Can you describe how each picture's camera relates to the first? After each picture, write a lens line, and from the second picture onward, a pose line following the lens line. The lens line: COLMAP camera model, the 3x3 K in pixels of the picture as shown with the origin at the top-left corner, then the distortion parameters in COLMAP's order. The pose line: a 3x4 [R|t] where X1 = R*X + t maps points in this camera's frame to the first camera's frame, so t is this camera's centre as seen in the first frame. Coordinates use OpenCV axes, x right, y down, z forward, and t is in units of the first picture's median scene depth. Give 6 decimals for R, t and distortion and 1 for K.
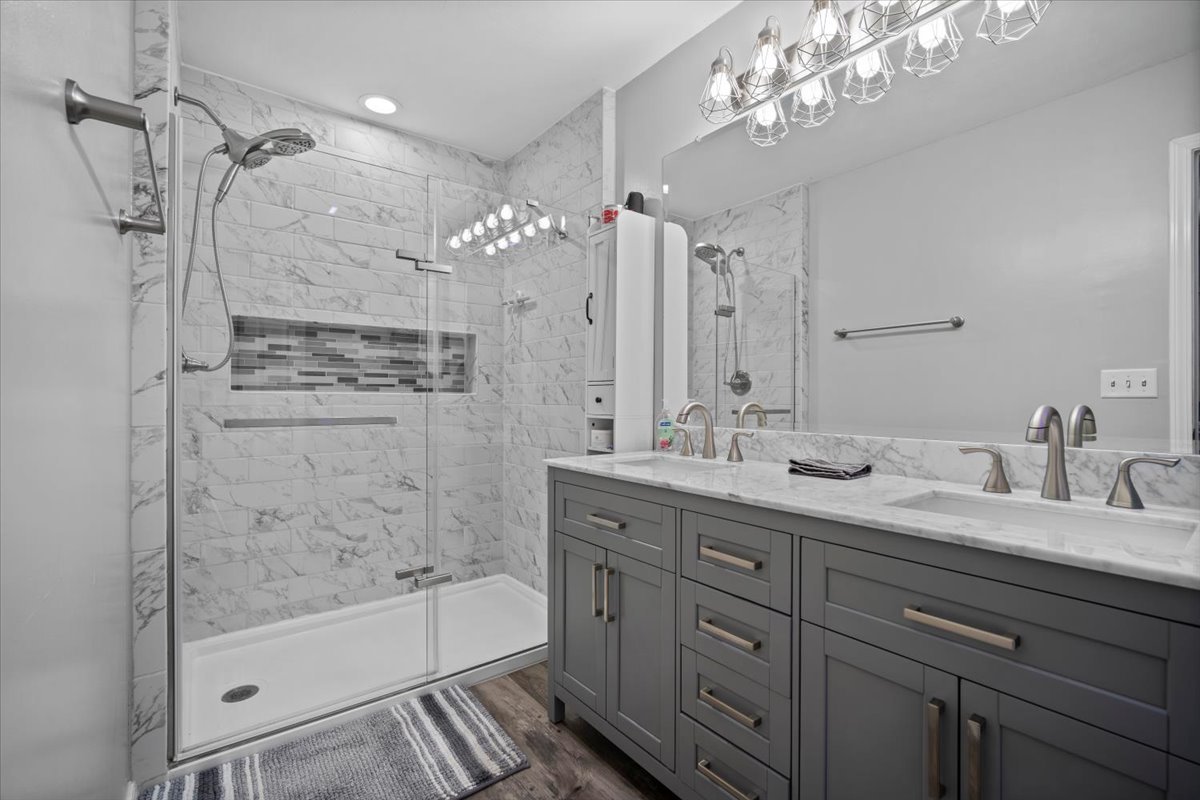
lens RADIAL K [[525.3, 0, 597.4], [0, 525.3, 403.0], [0, 0, 1]] dist [-0.009493, 0.001095]
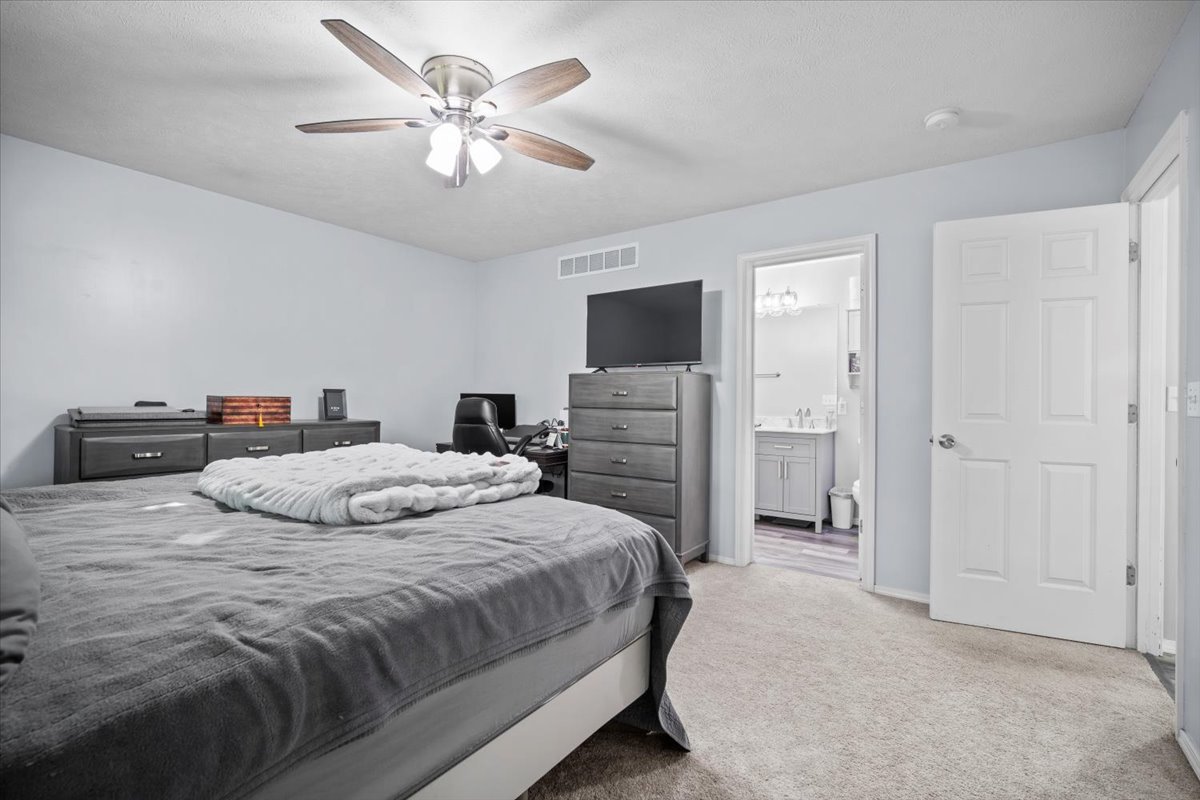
lens RADIAL K [[525.3, 0, 597.4], [0, 525.3, 403.0], [0, 0, 1]] dist [-0.009493, 0.001095]
pose [[0.956683, 0.005327, 0.291082, -1.960098], [-0.007465, 0.999953, 0.006235, -0.049875], [-0.291035, -0.008138, 0.956678, -2.603470]]
